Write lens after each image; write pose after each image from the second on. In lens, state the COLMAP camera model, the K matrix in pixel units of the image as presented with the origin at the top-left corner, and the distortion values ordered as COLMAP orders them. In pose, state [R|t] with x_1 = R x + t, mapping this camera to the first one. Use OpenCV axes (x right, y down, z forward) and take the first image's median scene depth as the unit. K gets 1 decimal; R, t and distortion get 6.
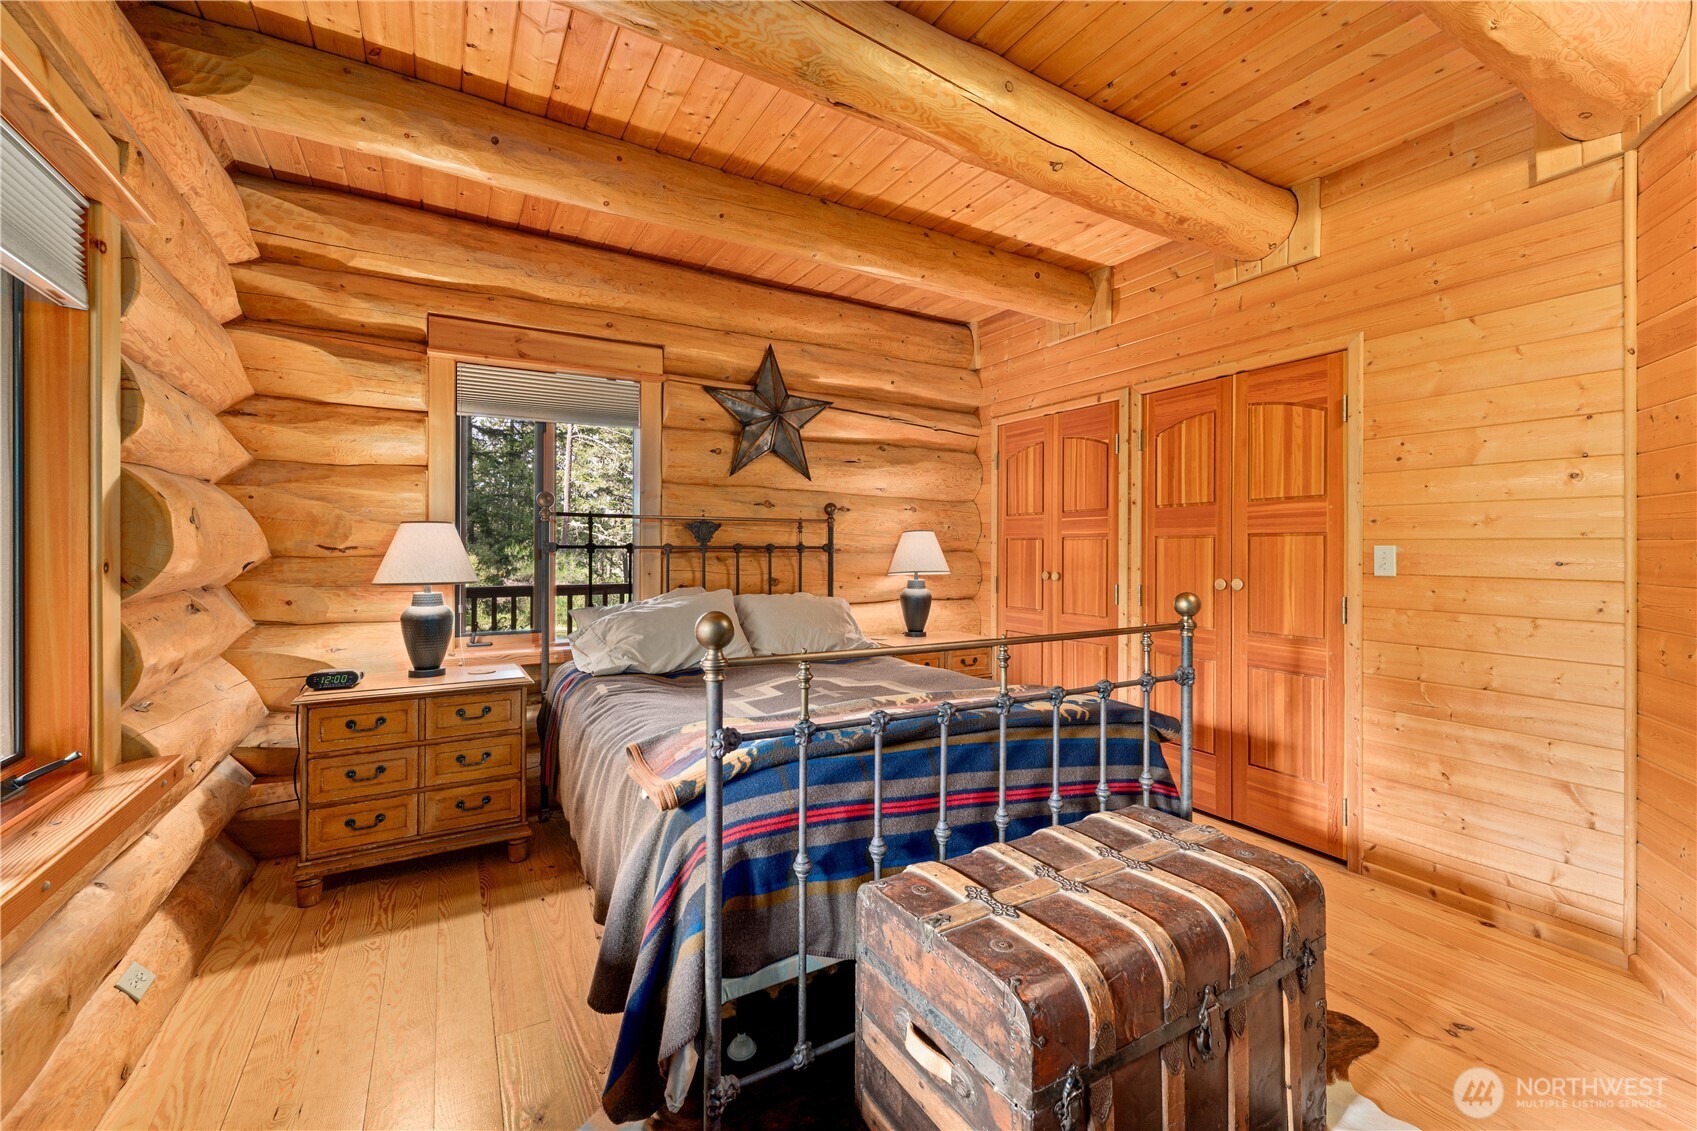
lens RADIAL K [[691.4, 0, 841.8], [0, 691.4, 556.7], [0, 0, 1]] dist [0.001767, -0.000914]
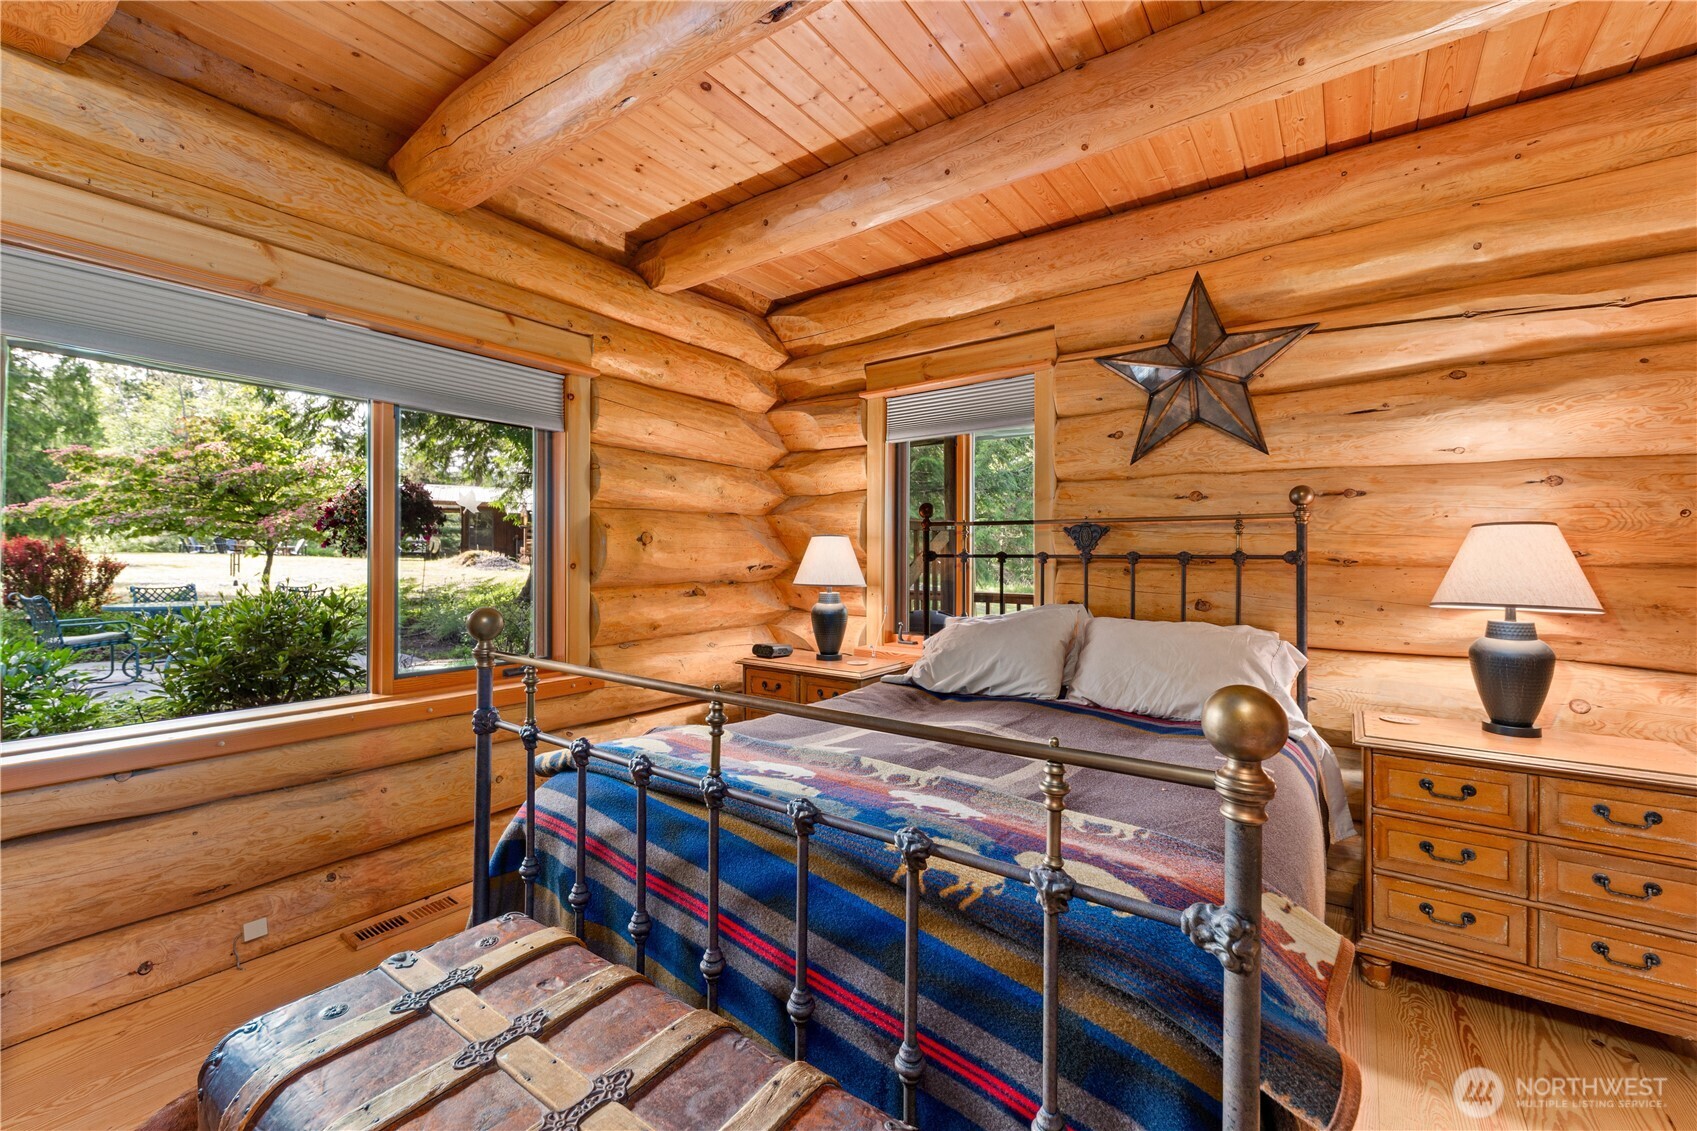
lens RADIAL K [[691.4, 0, 843.8], [0, 691.4, 557.3], [0, 0, 1]] dist [0.001767, -0.000914]
pose [[0.404508, -0.000424, -0.914534, 0.403746], [-0.014965, 0.999863, -0.007083, -0.002450], [0.914412, 0.016551, 0.404446, 0.385687]]
